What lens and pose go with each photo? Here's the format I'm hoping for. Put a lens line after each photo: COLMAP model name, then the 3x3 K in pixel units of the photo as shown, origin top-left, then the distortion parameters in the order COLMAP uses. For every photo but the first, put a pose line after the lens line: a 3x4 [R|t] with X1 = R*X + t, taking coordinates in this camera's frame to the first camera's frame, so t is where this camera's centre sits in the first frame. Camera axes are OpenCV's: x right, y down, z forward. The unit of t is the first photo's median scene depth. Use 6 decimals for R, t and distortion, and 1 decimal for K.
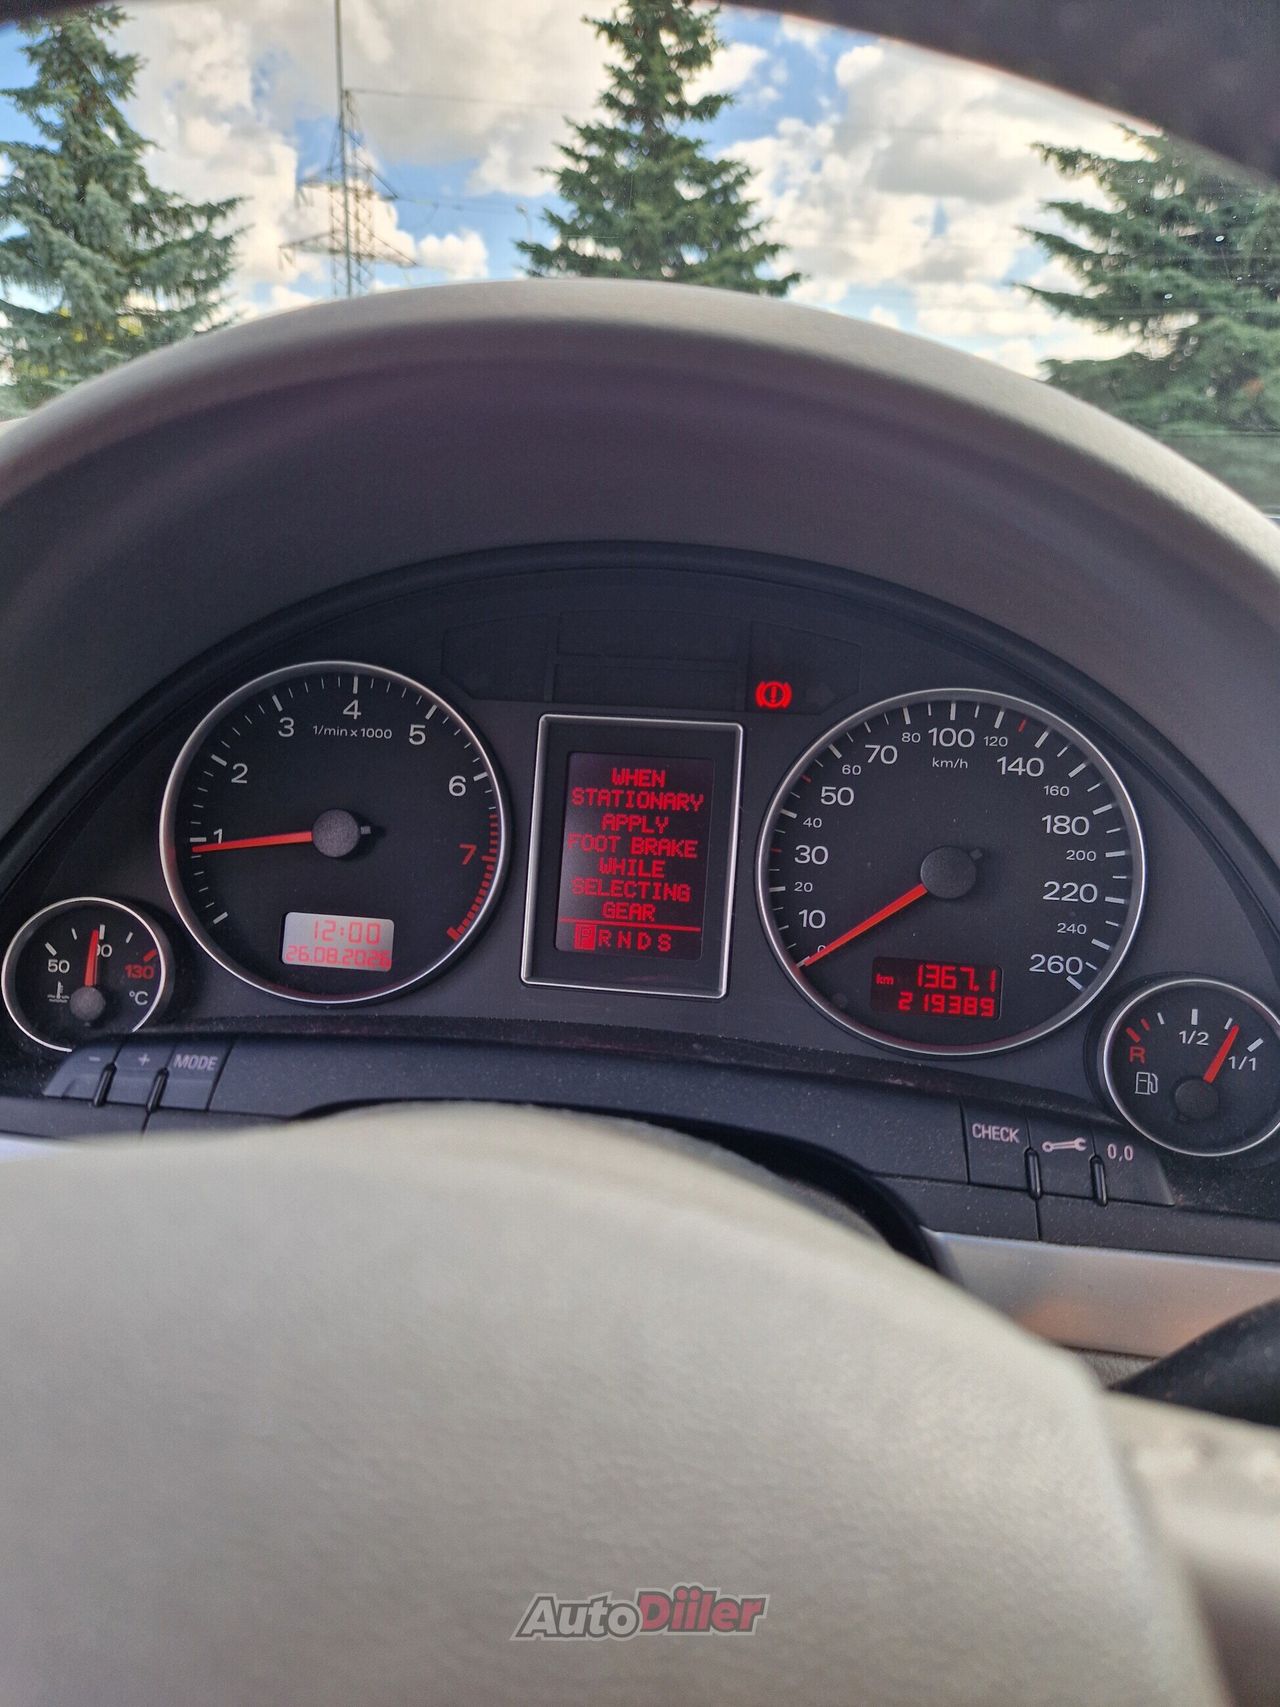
lens RADIAL K [[1166.6, 0, 637.8], [0, 1166.6, 892.8], [0, 0, 1]] dist [0.048282, -0.046764]
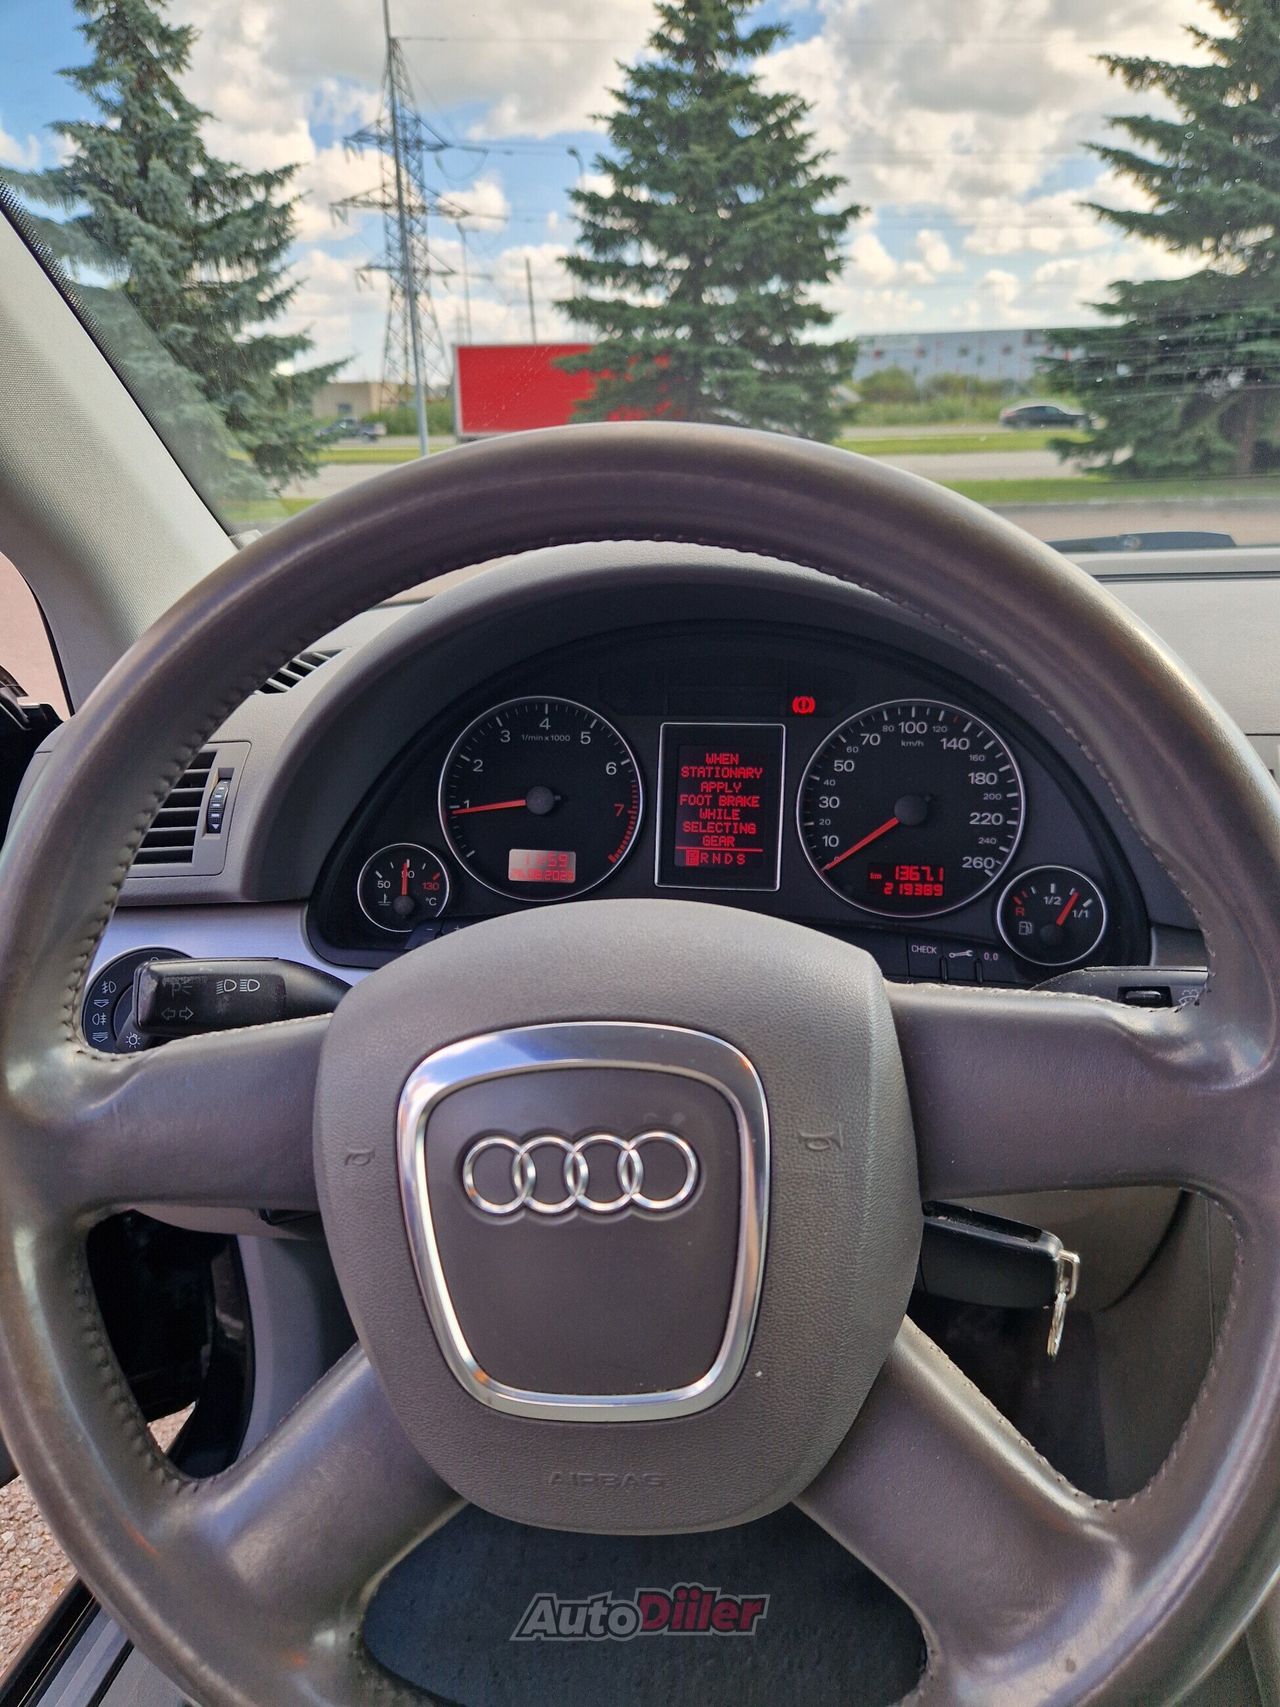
lens RADIAL K [[1166.6, 0, 658.2], [0, 1166.6, 897.2], [0, 0, 1]] dist [0.048282, -0.046764]
pose [[0.998276, -0.032301, -0.049013, -0.014608], [0.034453, 0.998450, 0.043718, 0.019792], [0.047524, -0.045332, 0.997841, -0.625040]]
